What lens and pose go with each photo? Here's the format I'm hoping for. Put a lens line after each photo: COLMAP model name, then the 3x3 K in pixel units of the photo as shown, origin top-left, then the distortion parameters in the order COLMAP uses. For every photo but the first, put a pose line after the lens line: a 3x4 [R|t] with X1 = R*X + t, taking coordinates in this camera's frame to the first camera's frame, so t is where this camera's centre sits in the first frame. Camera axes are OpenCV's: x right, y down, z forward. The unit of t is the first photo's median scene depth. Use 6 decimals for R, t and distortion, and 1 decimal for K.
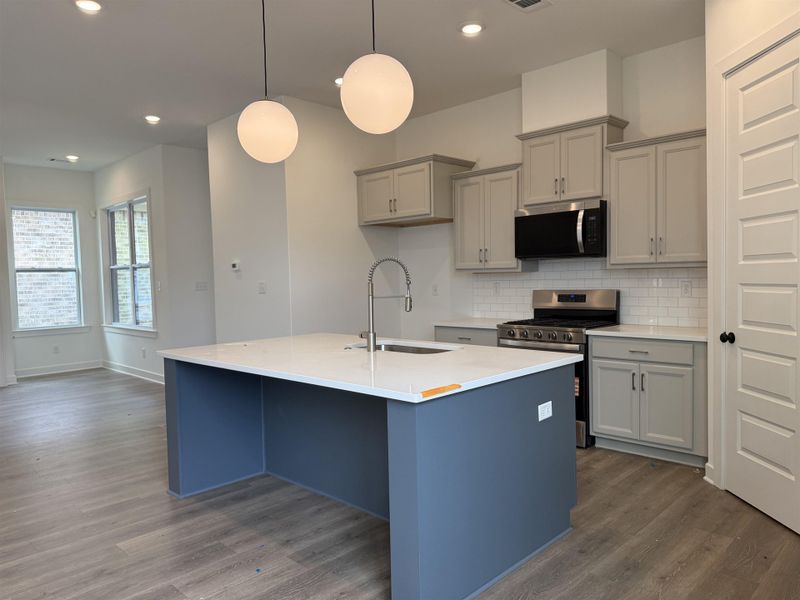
lens RADIAL K [[564.1, 0, 403.3], [0, 564.1, 305.9], [0, 0, 1]] dist [0.053502, -0.075263]
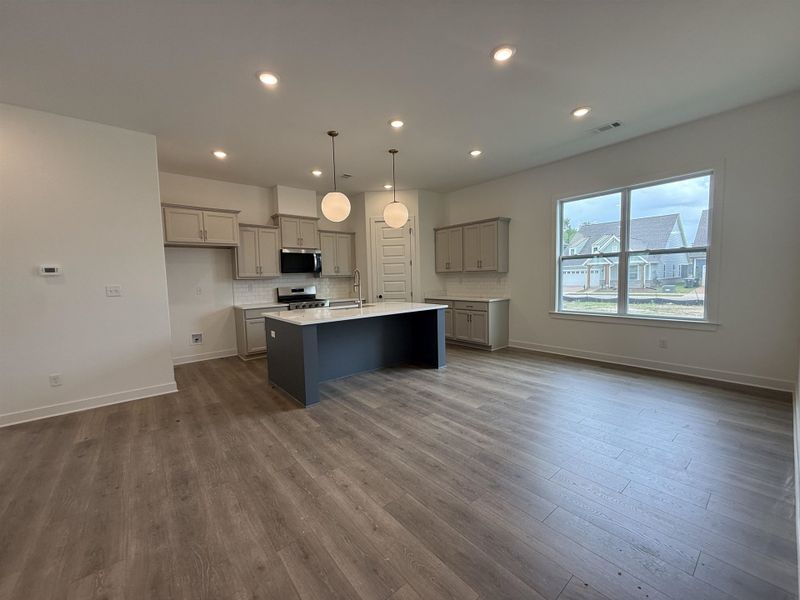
lens RADIAL K [[319.6, 0, 397.3], [0, 319.6, 299.8], [0, 0, 1]] dist [-0.000679, 0.000400]
pose [[0.115885, -0.051381, 0.991933, -1.089597], [0.074351, 0.996308, 0.042921, -0.001321], [-0.990476, 0.068777, 0.119277, 0.520400]]
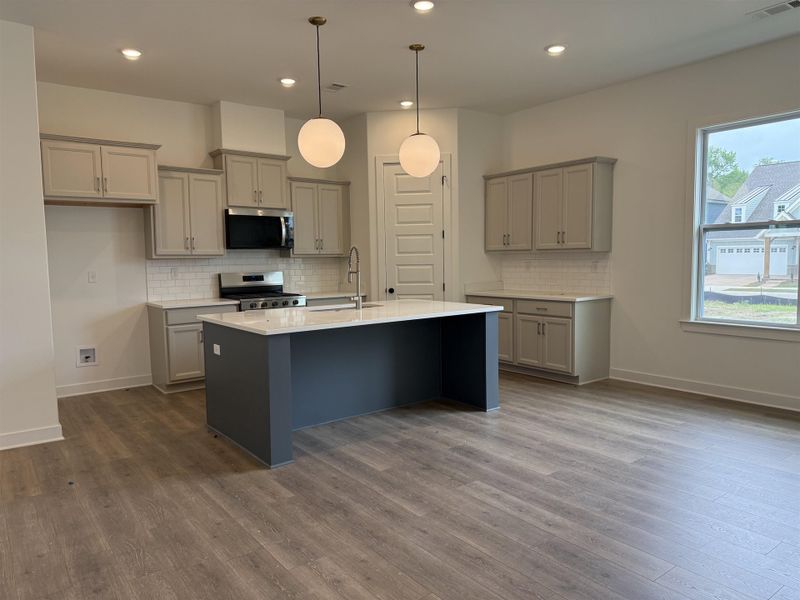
lens RADIAL K [[564.0, 0, 399.2], [0, 564.0, 302.2], [0, 0, 1]] dist [0.057748, -0.067915]
pose [[0.150857, -0.060610, 0.986696, -1.161608], [0.062373, 0.996714, 0.051689, -0.005146], [-0.986586, 0.053746, 0.154142, 0.513707]]
